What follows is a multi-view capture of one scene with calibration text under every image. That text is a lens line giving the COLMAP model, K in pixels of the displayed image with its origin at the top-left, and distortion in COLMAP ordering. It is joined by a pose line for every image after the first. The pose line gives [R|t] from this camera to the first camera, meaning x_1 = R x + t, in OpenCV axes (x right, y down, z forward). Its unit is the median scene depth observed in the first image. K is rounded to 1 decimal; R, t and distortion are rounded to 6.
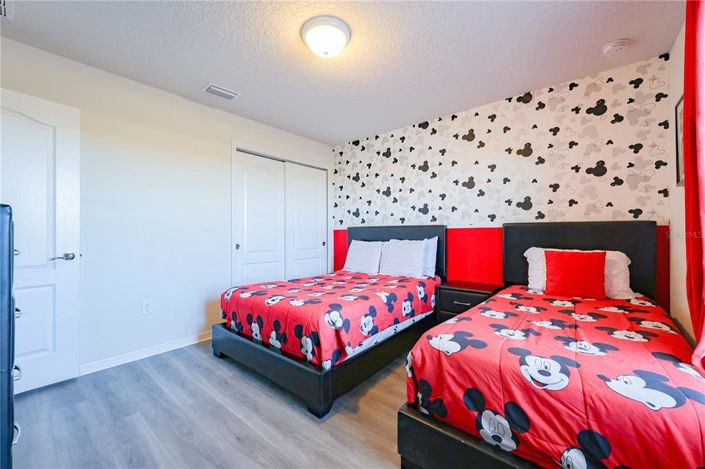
lens RADIAL K [[285.1, 0, 350.8], [0, 285.1, 232.7], [0, 0, 1]] dist [0.019227, -0.008281]
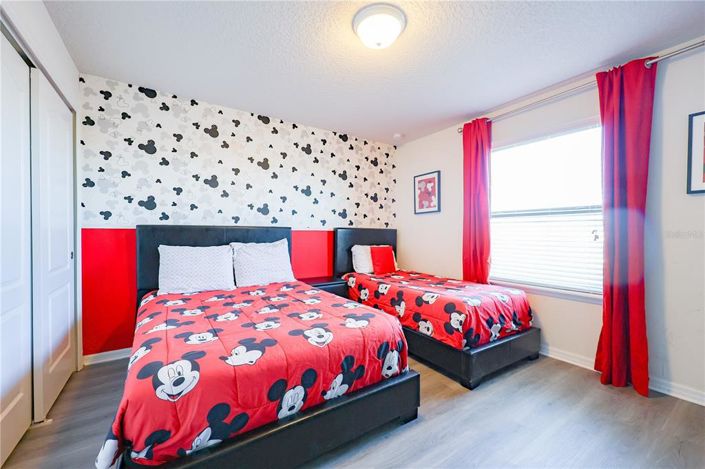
lens RADIAL K [[283.9, 0, 350.7], [0, 283.9, 237.2], [0, 0, 1]] dist [0.002117, 0.000156]
pose [[0.271891, -0.007558, 0.962298, -0.747383], [-0.005291, 0.999942, 0.009348, -0.001628], [-0.962314, -0.007633, 0.271835, 0.629945]]
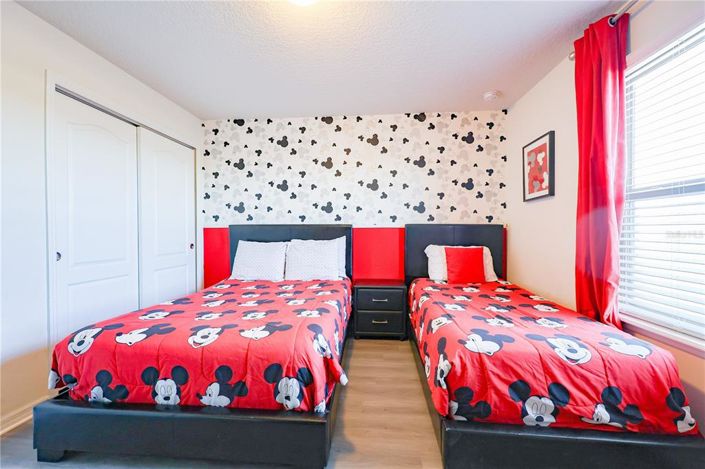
lens RADIAL K [[280.8, 0, 353.2], [0, 280.8, 237.5], [0, 0, 1]] dist [-0.001989, -0.000075]
pose [[0.811463, -0.007304, 0.584359, -0.301720], [-0.003997, 0.999829, 0.018047, 0.001080], [-0.584391, -0.016980, 0.811295, 0.242448]]
